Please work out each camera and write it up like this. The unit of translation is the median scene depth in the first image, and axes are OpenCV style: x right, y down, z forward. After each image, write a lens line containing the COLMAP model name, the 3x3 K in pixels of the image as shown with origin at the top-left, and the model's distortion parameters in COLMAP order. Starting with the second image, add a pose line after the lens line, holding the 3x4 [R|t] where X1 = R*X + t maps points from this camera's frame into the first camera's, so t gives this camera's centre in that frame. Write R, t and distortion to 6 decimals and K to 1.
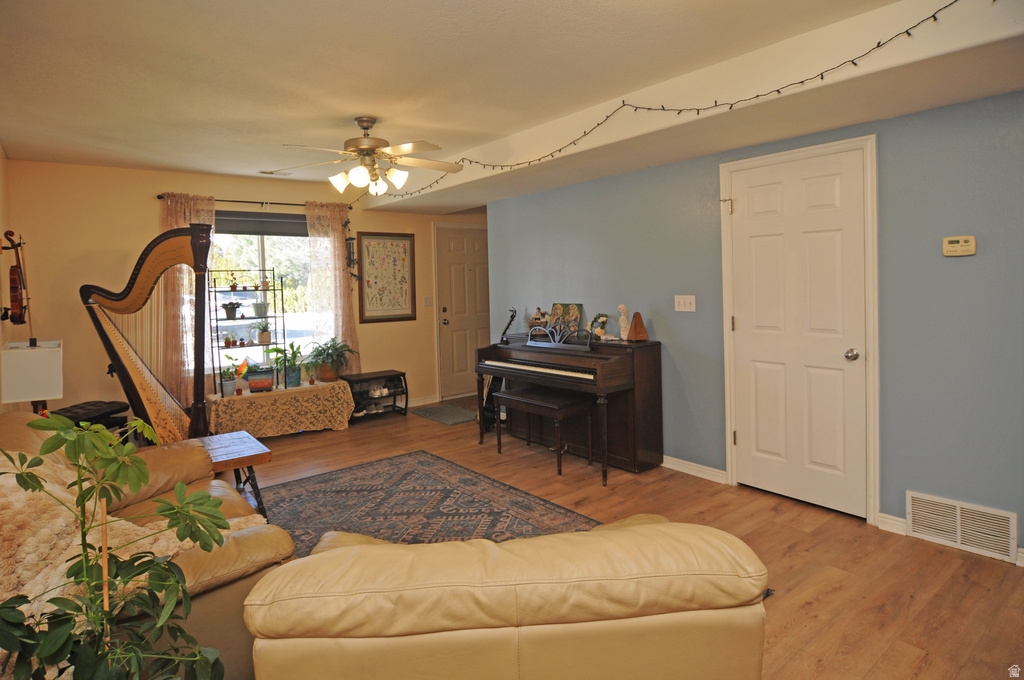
lens RADIAL K [[568.3, 0, 523.1], [0, 568.3, 334.3], [0, 0, 1]] dist [-0.006353, -0.003046]
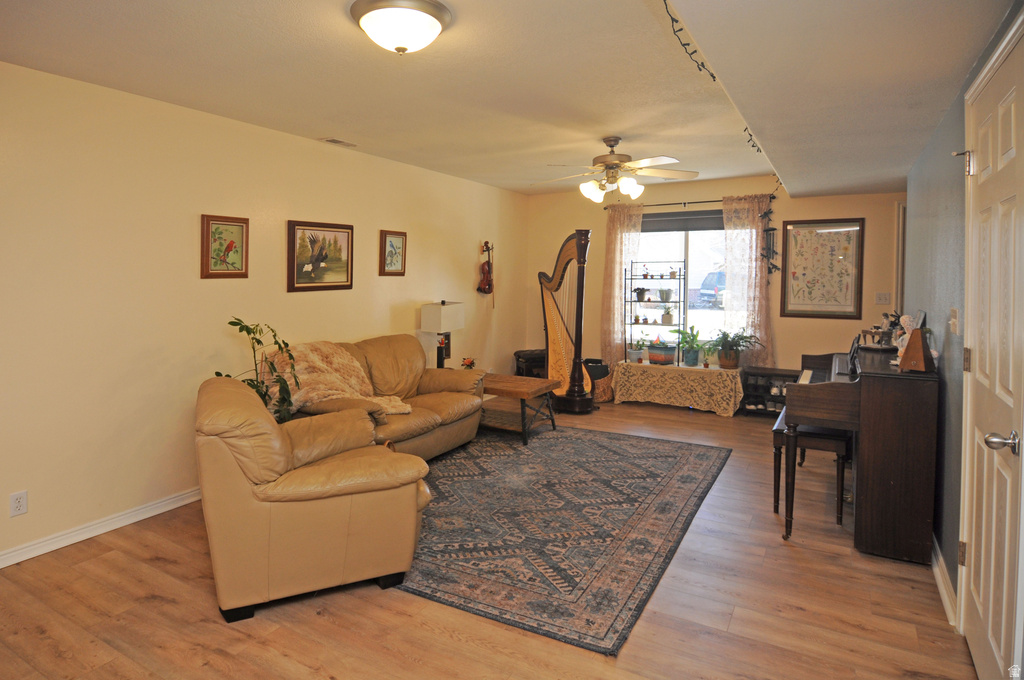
lens RADIAL K [[570.3, 0, 481.8], [0, 570.3, 298.9], [0, 0, 1]] dist [-0.000539, -0.000518]
pose [[0.371324, 0.062254, -0.926414, 0.474719], [-0.097332, 0.994863, 0.027842, -0.030282], [0.923388, 0.079831, 0.375475, 0.198562]]
